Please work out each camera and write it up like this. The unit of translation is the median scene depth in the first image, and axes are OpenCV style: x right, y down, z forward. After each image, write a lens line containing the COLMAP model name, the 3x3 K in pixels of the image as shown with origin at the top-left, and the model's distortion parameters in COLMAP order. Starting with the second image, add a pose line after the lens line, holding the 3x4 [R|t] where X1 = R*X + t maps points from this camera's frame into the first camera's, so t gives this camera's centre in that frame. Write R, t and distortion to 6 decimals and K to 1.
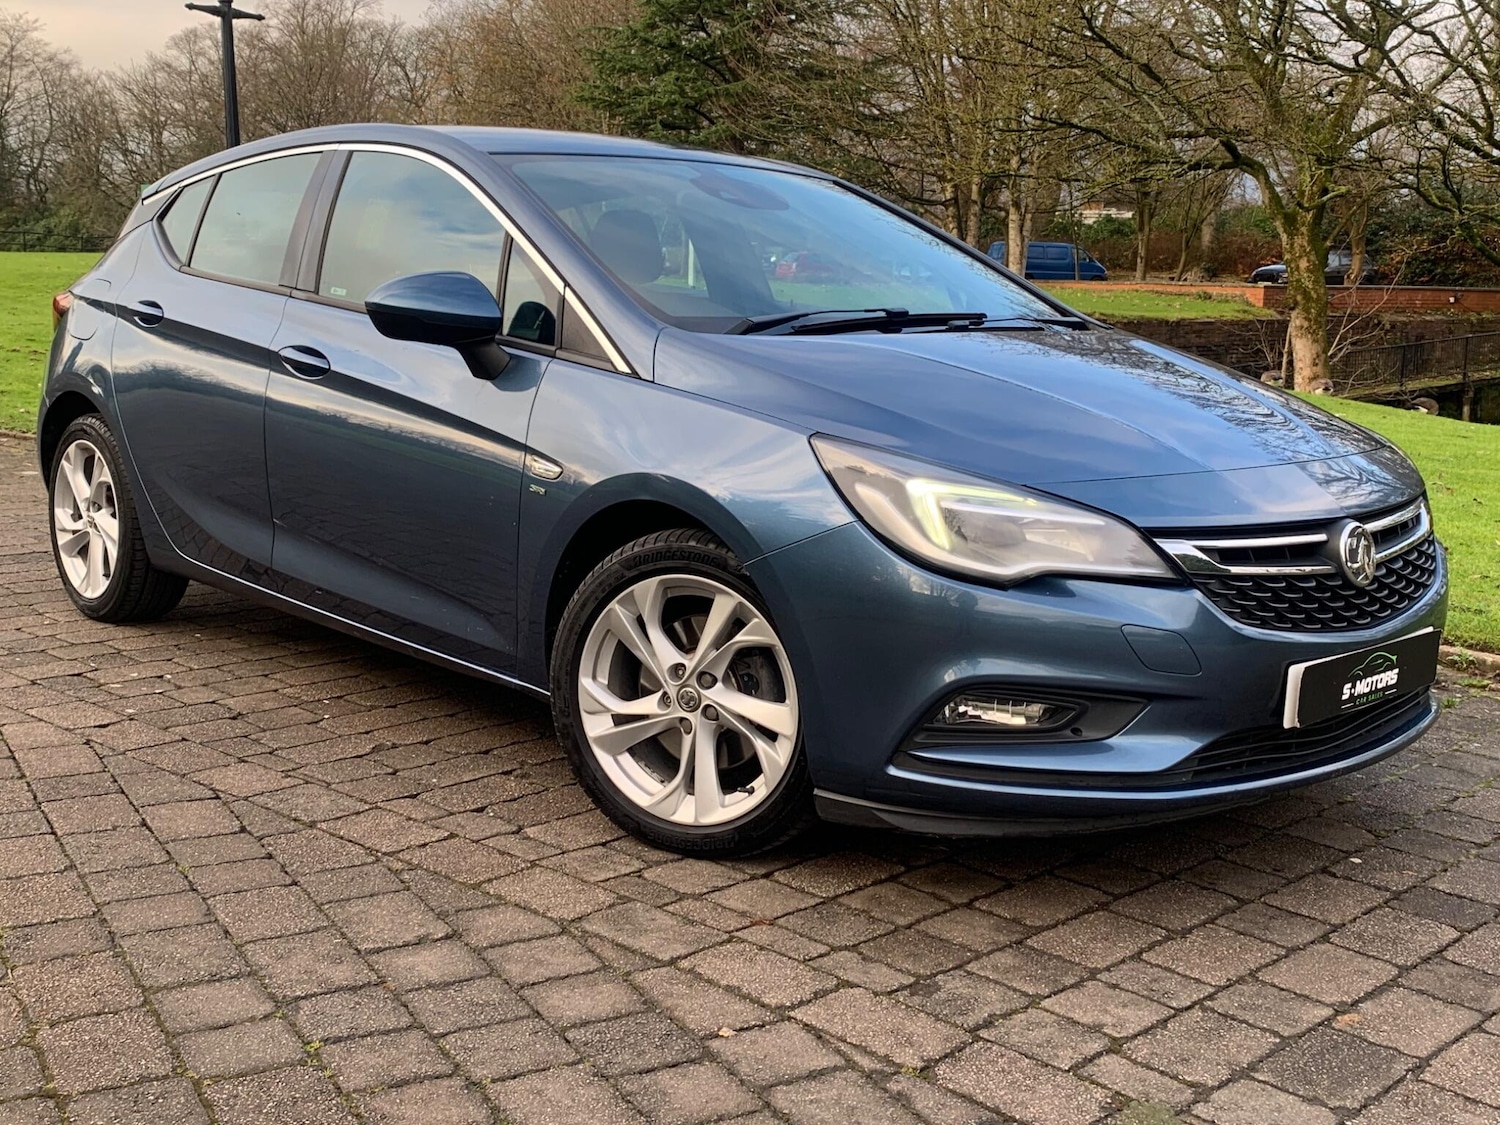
lens RADIAL K [[1706.7, 0, 756.4], [0, 1706.7, 533.9], [0, 0, 1]] dist [0.176041, -0.548624]
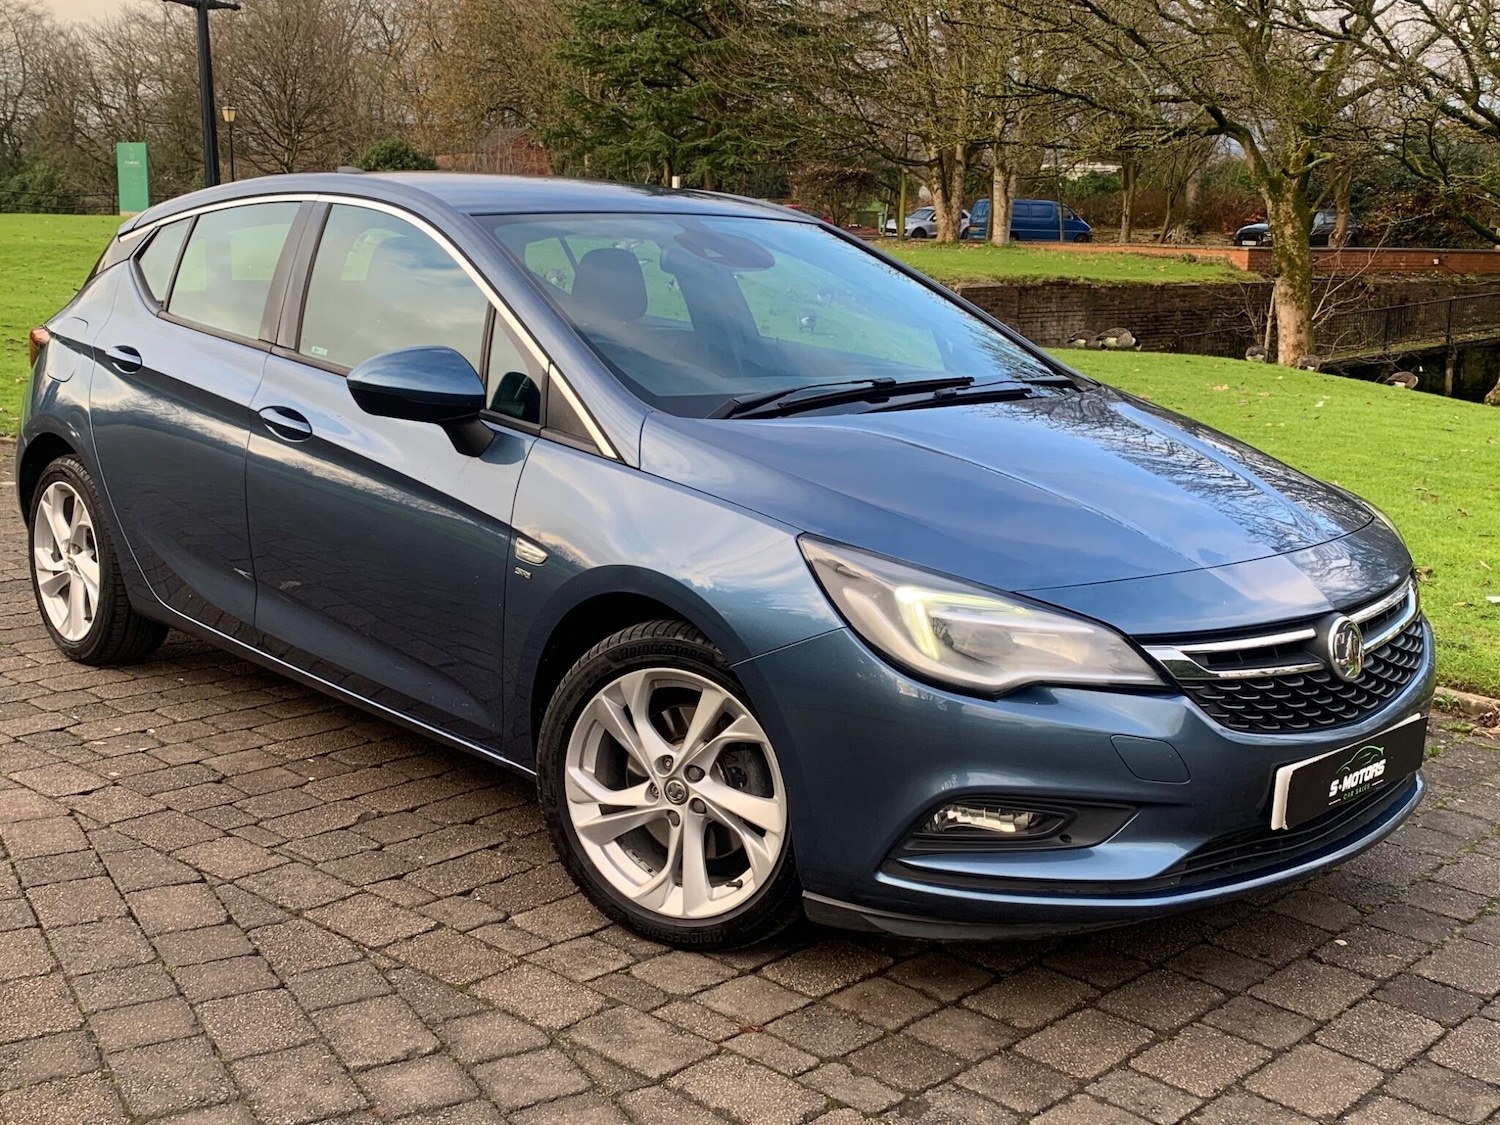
lens RADIAL K [[1710.5, 0, 758.6], [0, 1710.5, 541.1], [0, 0, 1]] dist [0.148194, -0.435663]
pose [[0.999938, -0.003295, 0.010626, -0.001670], [0.002960, 0.999503, 0.031372, -0.072158], [-0.010724, -0.031338, 0.999451, 0.005904]]
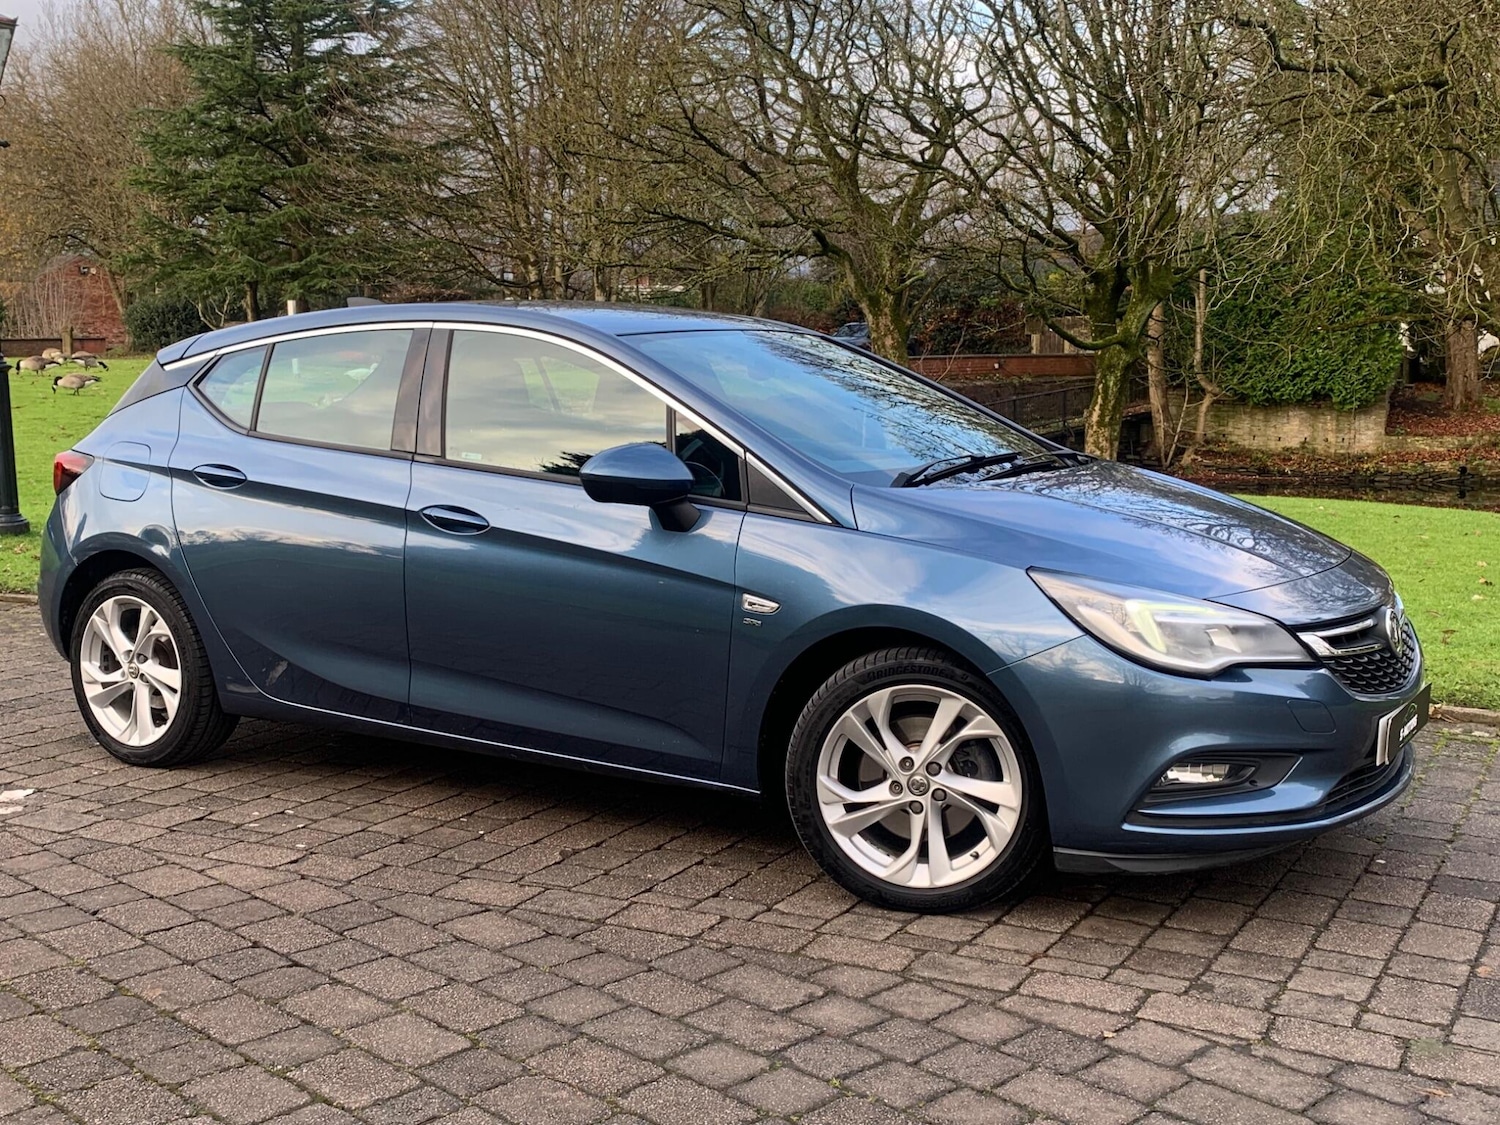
lens RADIAL K [[1709.8, 0, 741.5], [0, 1709.8, 531.2], [0, 0, 1]] dist [0.150646, -0.444795]
pose [[0.966055, -0.055018, 0.252412, -0.419011], [0.065471, 0.997302, -0.033196, -0.048339], [-0.249904, 0.048595, 0.967050, -0.159612]]
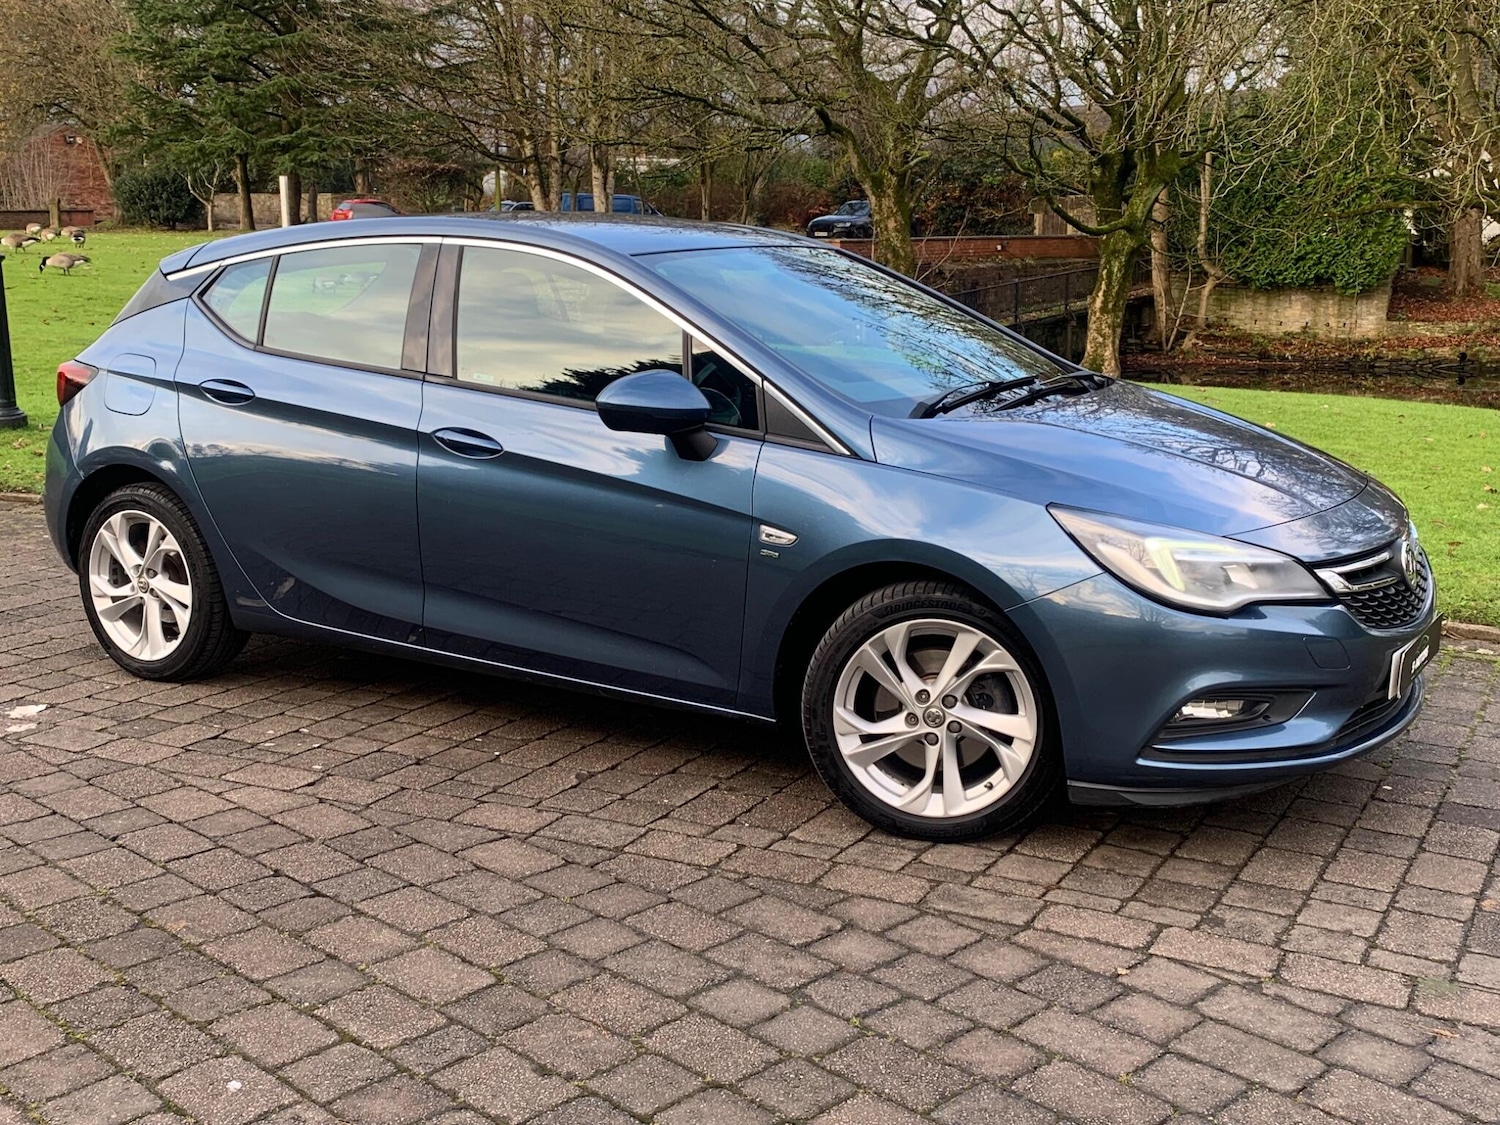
lens RADIAL K [[1710.5, 0, 758.6], [0, 1710.5, 541.1], [0, 0, 1]] dist [0.148194, -0.435663]
pose [[0.963306, -0.069457, 0.259263, -0.429218], [0.059993, 0.997218, 0.044248, -0.084871], [-0.261615, -0.027070, 0.964793, -0.151390]]
